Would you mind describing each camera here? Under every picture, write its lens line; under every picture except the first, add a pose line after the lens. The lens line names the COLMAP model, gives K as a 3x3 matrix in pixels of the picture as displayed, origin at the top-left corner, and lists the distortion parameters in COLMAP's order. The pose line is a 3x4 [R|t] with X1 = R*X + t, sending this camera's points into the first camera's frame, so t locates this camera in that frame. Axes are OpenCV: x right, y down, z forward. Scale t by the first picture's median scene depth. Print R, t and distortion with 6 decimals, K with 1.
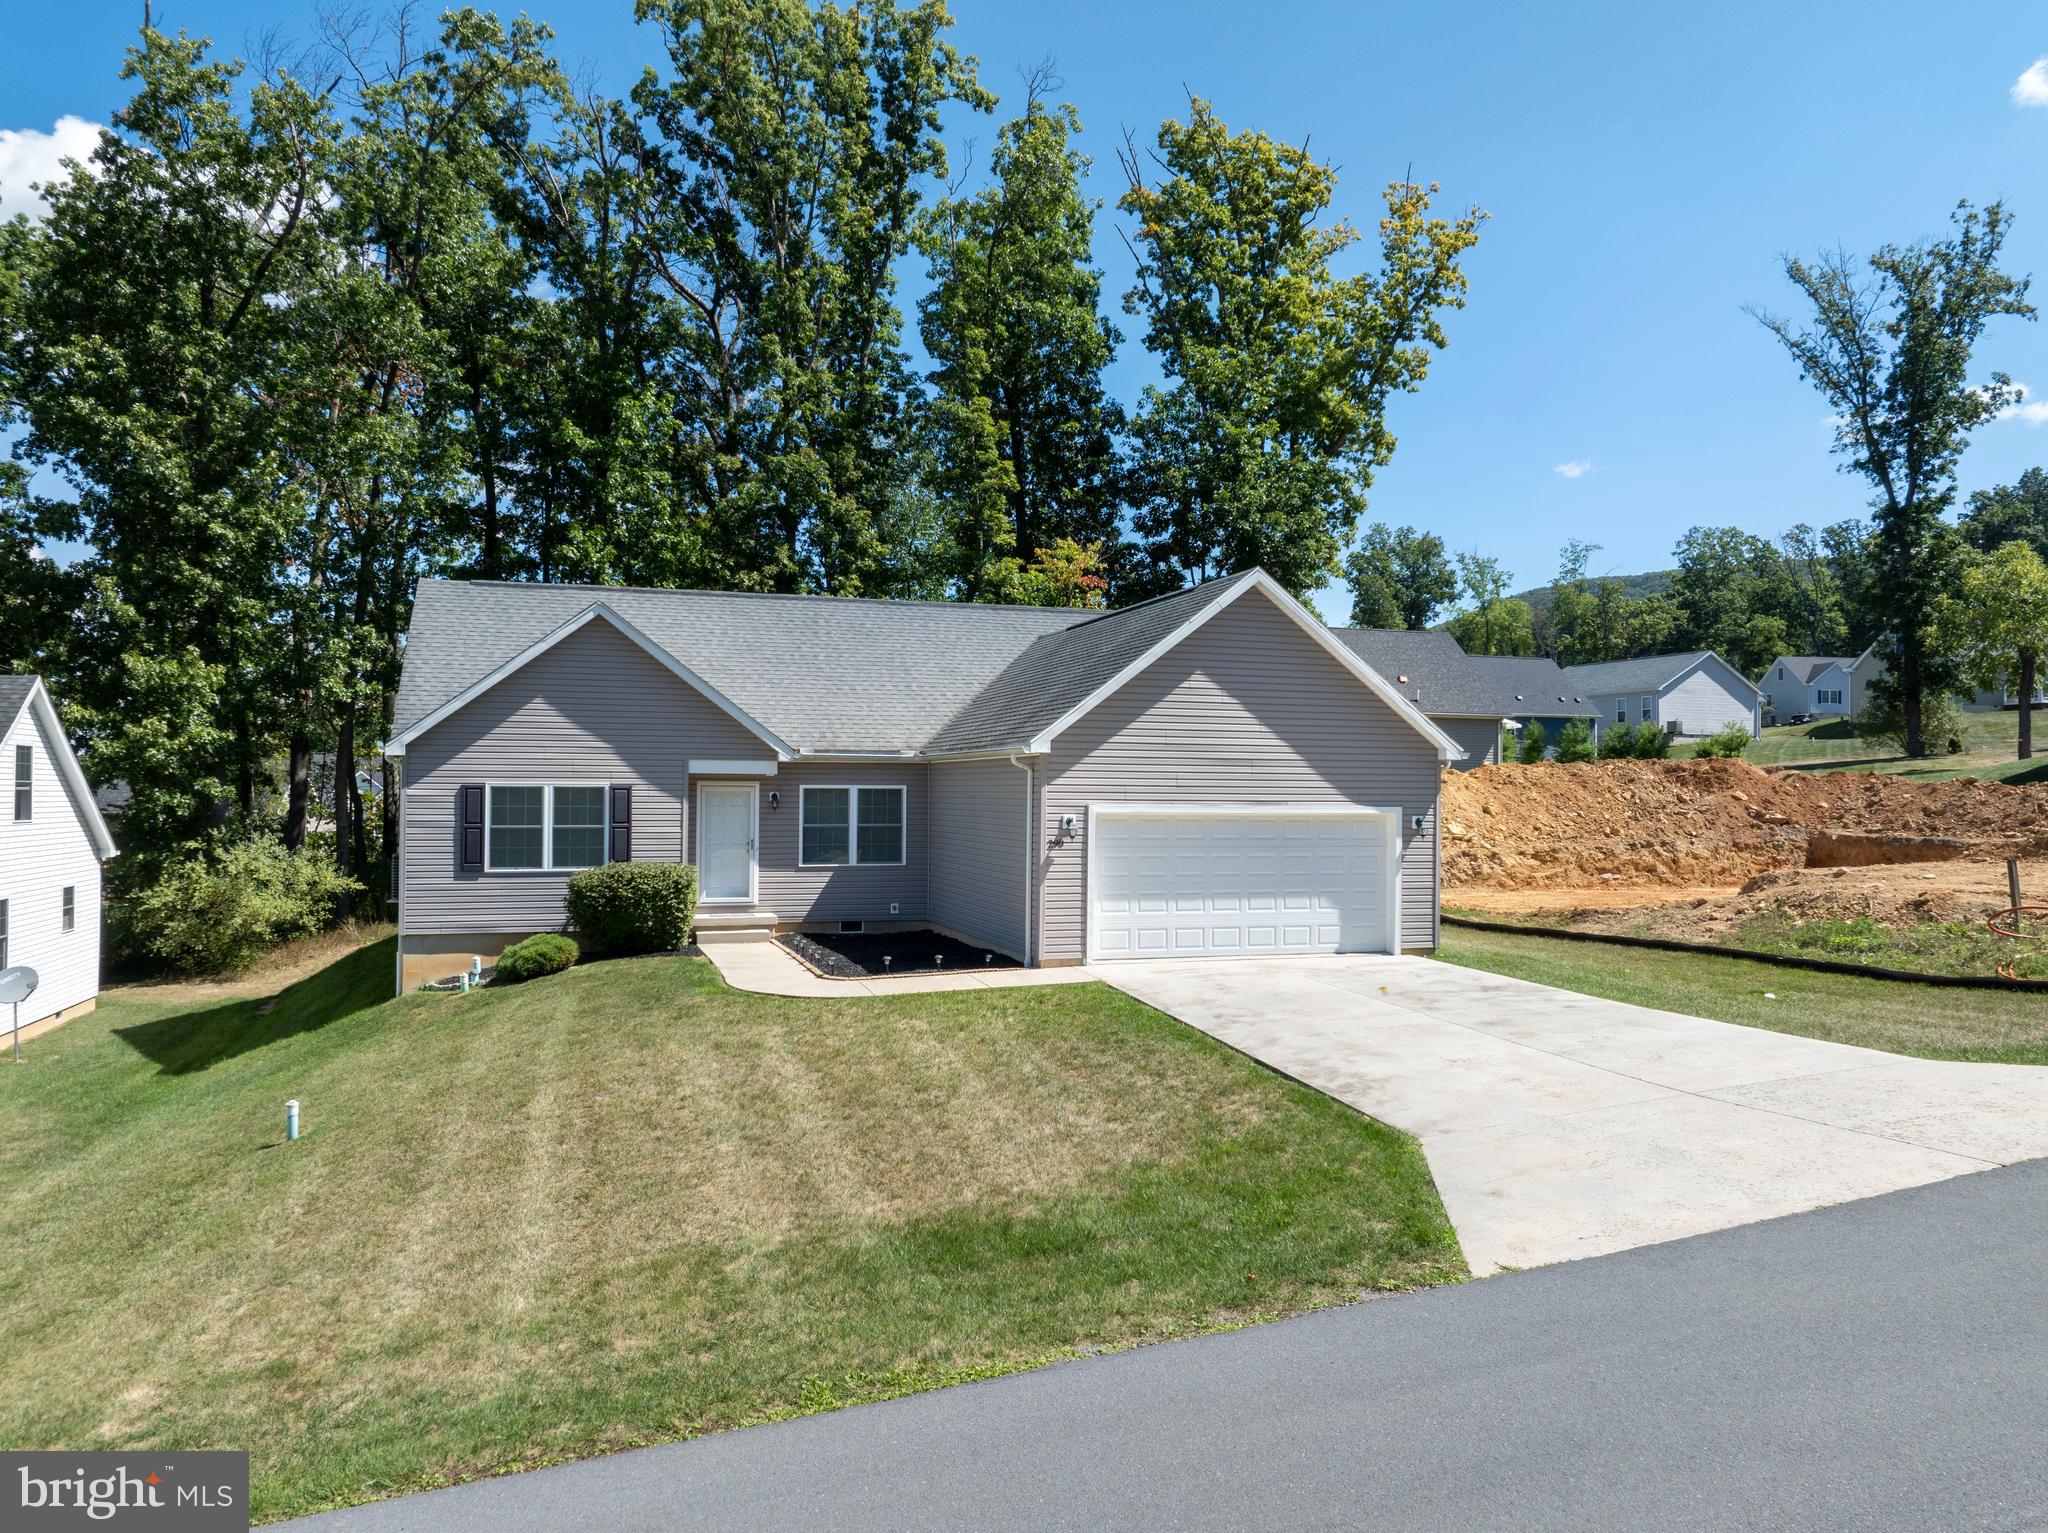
lens RADIAL K [[1419.4, 0, 1015.5], [0, 1419.4, 769.2], [0, 0, 1]] dist [-0.029723, 0.002135]
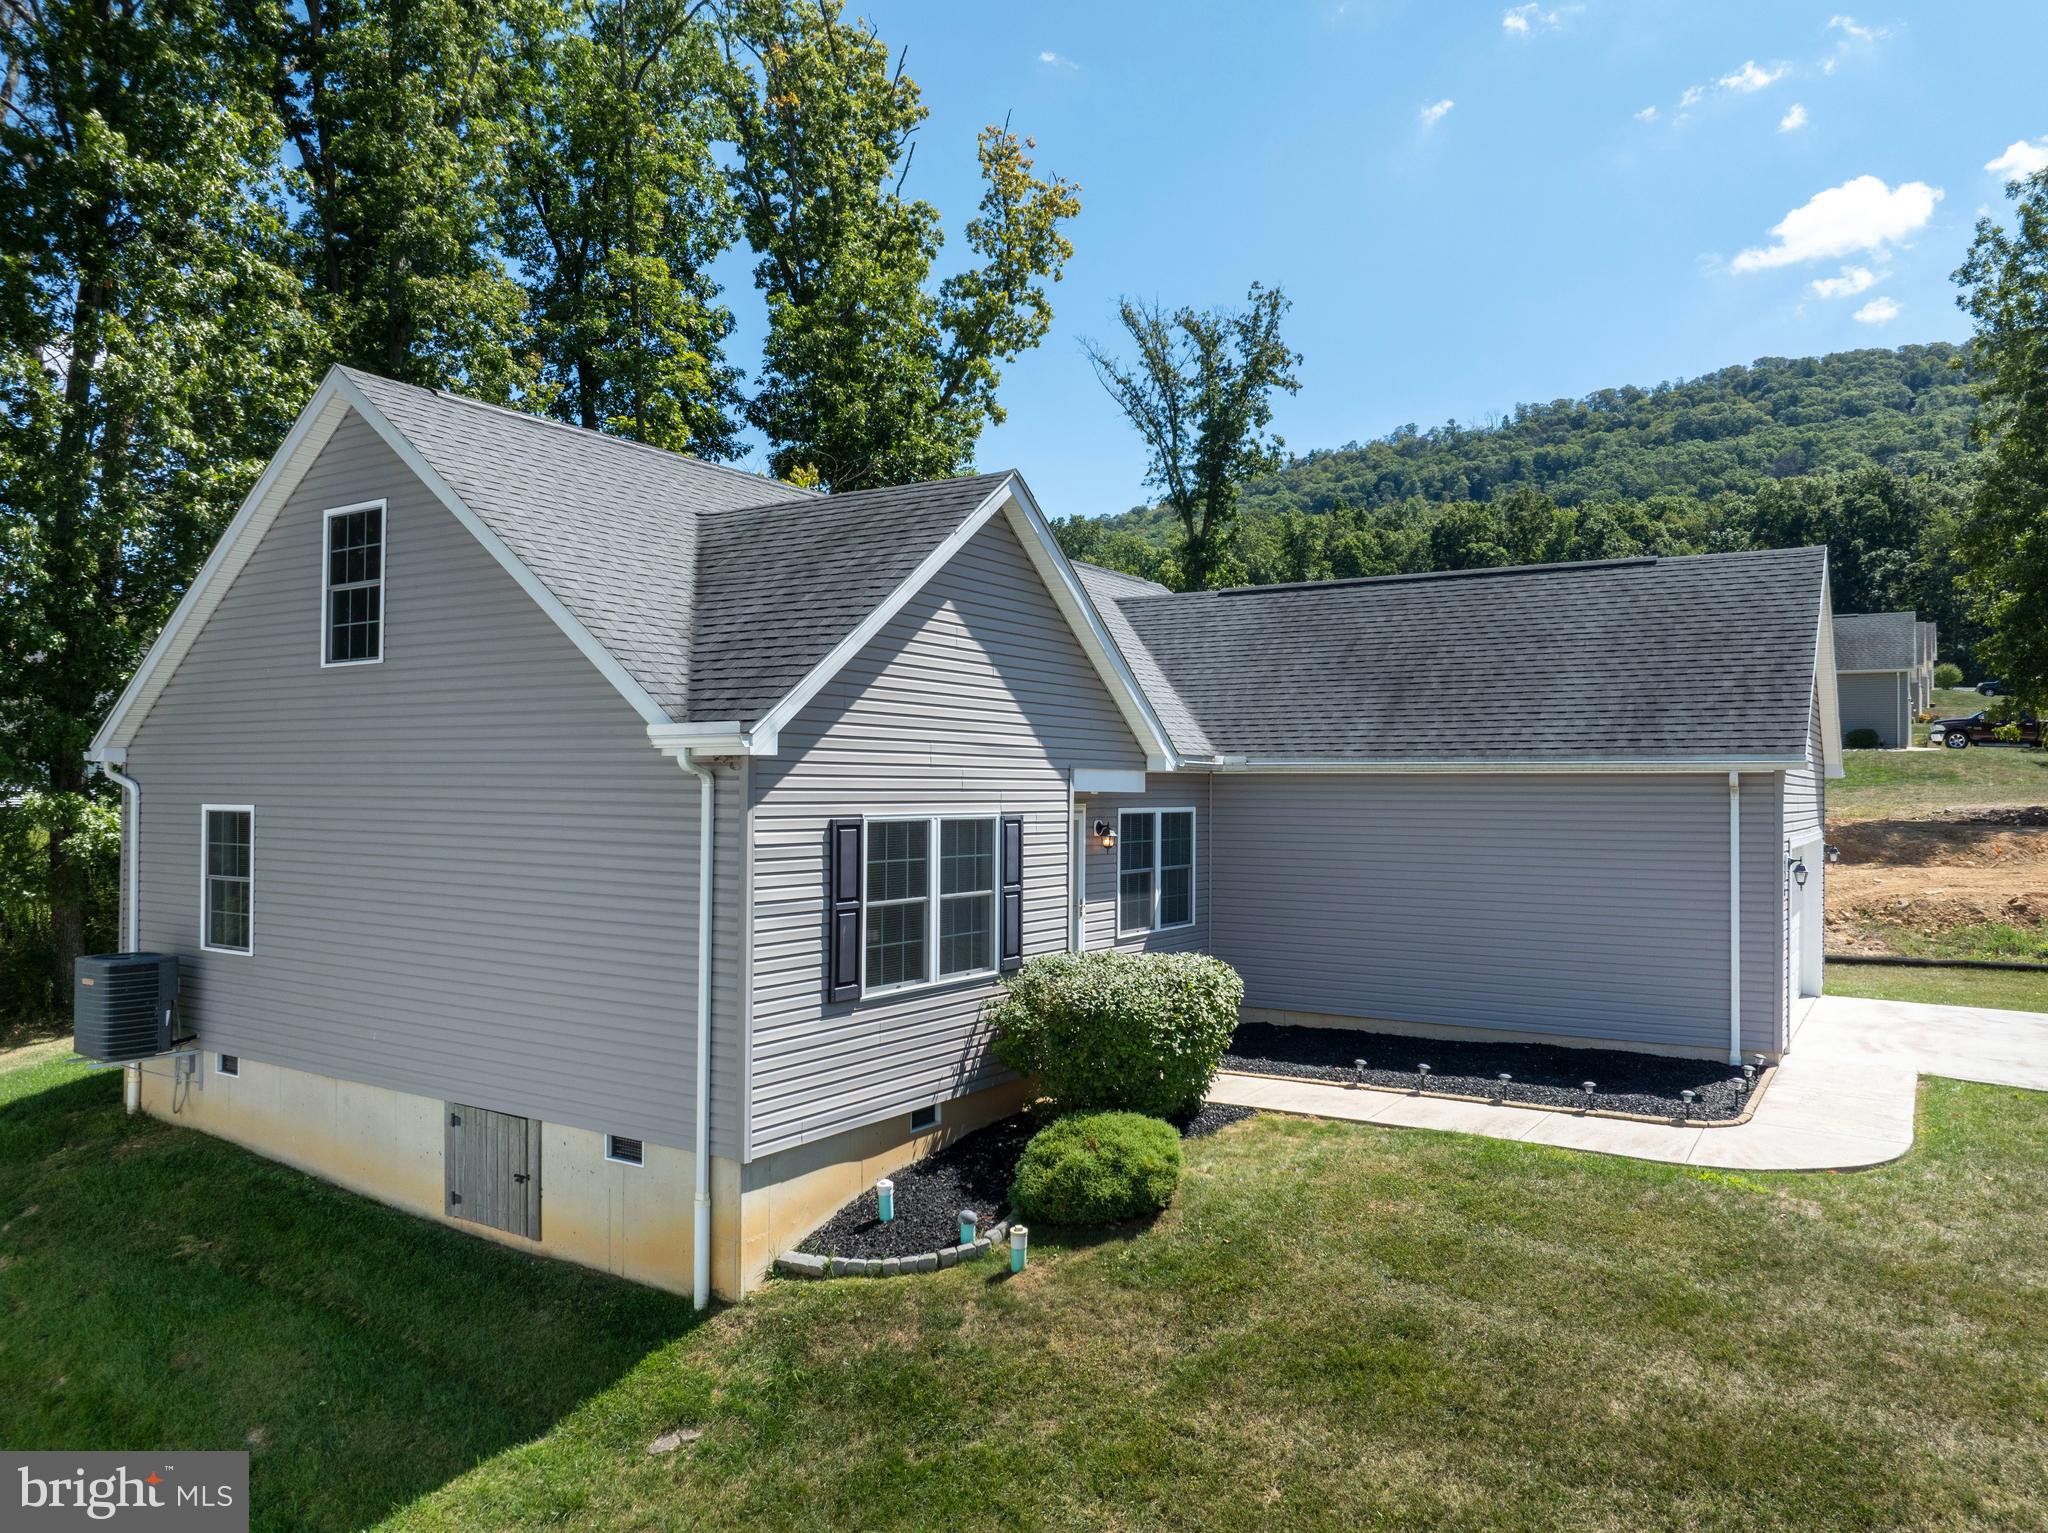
lens RADIAL K [[1443.1, 0, 1024.0], [0, 1443.1, 766.5], [0, 0, 1]] dist [-0.051122, 0.023678]
pose [[0.775882, 0.008474, 0.630821, -0.392703], [-0.009168, 0.999956, -0.002156, -0.003752], [-0.630811, -0.004110, 0.775926, 0.358109]]
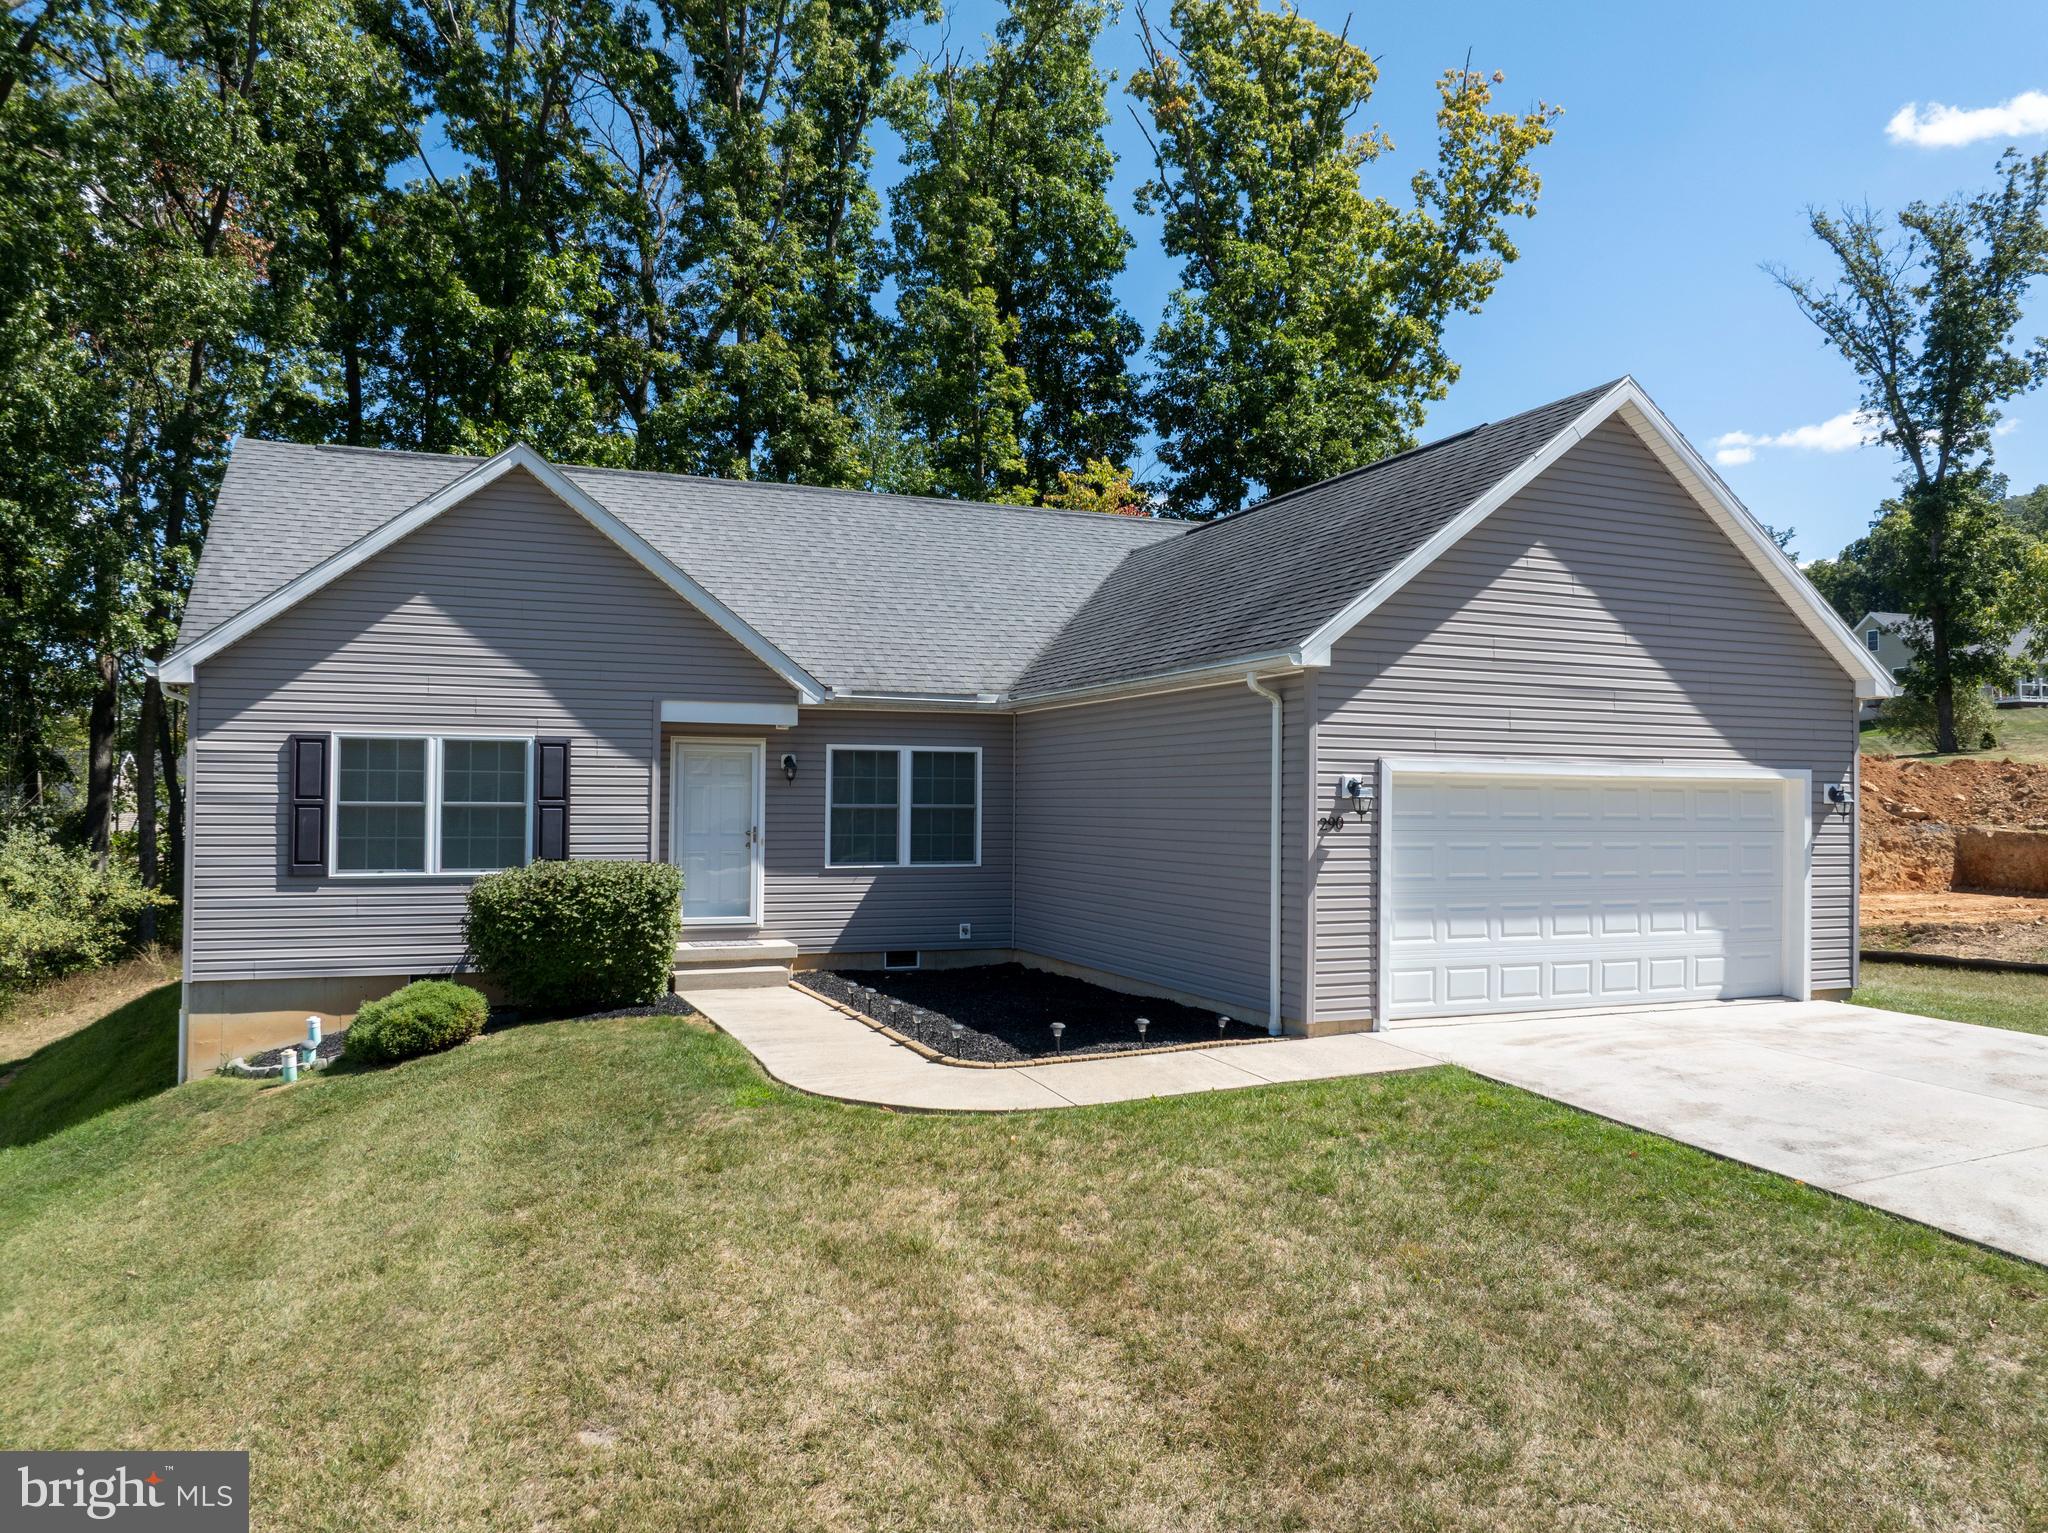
lens RADIAL K [[1443.1, 0, 1024.0], [0, 1443.1, 766.5], [0, 0, 1]] dist [-0.051122, 0.023678]
pose [[0.996845, 0.002699, 0.079325, -0.076324], [-0.002056, 0.999964, -0.008188, 0.017835], [-0.079344, 0.007999, 0.996815, 0.220418]]
